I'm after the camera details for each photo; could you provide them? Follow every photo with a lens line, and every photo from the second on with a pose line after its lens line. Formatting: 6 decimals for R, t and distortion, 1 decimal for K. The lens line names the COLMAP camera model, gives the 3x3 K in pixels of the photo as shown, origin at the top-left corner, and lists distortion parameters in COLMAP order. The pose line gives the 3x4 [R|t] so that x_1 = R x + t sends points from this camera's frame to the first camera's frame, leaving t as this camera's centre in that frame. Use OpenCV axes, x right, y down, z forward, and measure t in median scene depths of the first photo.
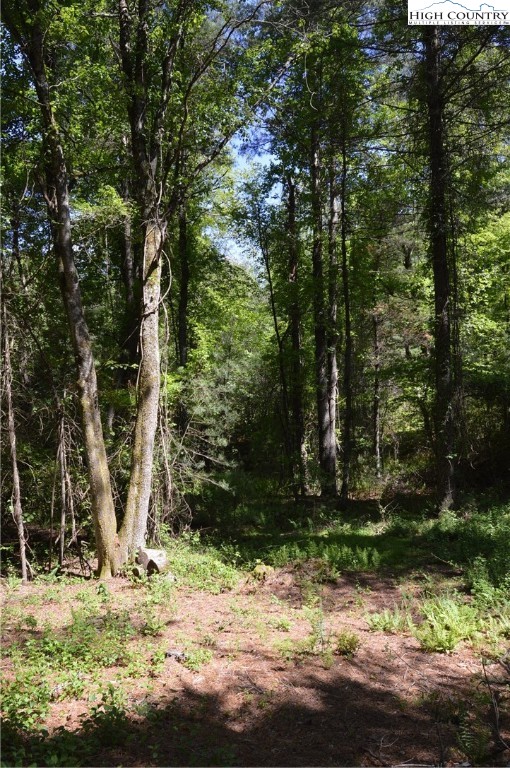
lens RADIAL K [[544.9, 0, 254.0], [0, 544.9, 382.1], [0, 0, 1]] dist [0.000836, -0.038587]
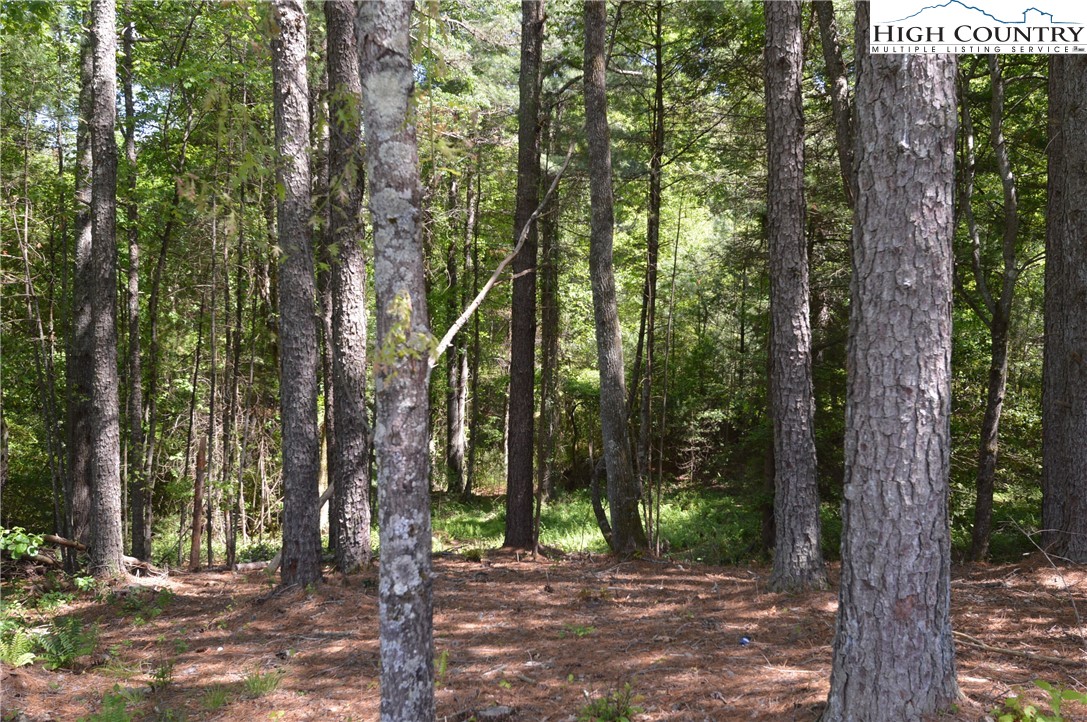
lens RADIAL K [[987.5, 0, 546.6], [0, 987.5, 355.8], [0, 0, 1]] dist [-0.010794, 0.000000]
pose [[0.977924, 0.027096, 0.207198, -0.132312], [-0.041614, 0.996949, 0.066030, -0.267897], [-0.204777, -0.073195, 0.976068, -1.269936]]
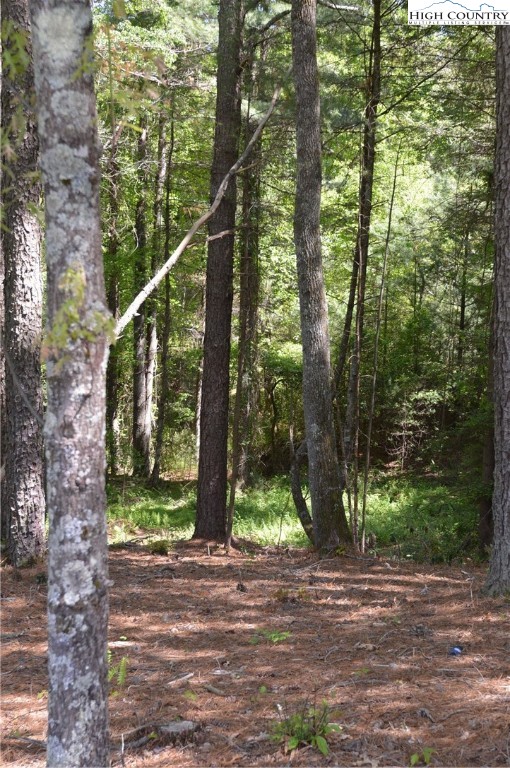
lens RADIAL K [[1094.5, 0, 255.8], [0, 1094.5, 382.4], [0, 0, 1]] dist [0.020475, 0.000000]
pose [[0.975287, 0.032293, 0.218570, -0.130132], [-0.059006, 0.991399, 0.116816, -0.270869], [-0.212917, -0.126826, 0.968804, -1.265276]]
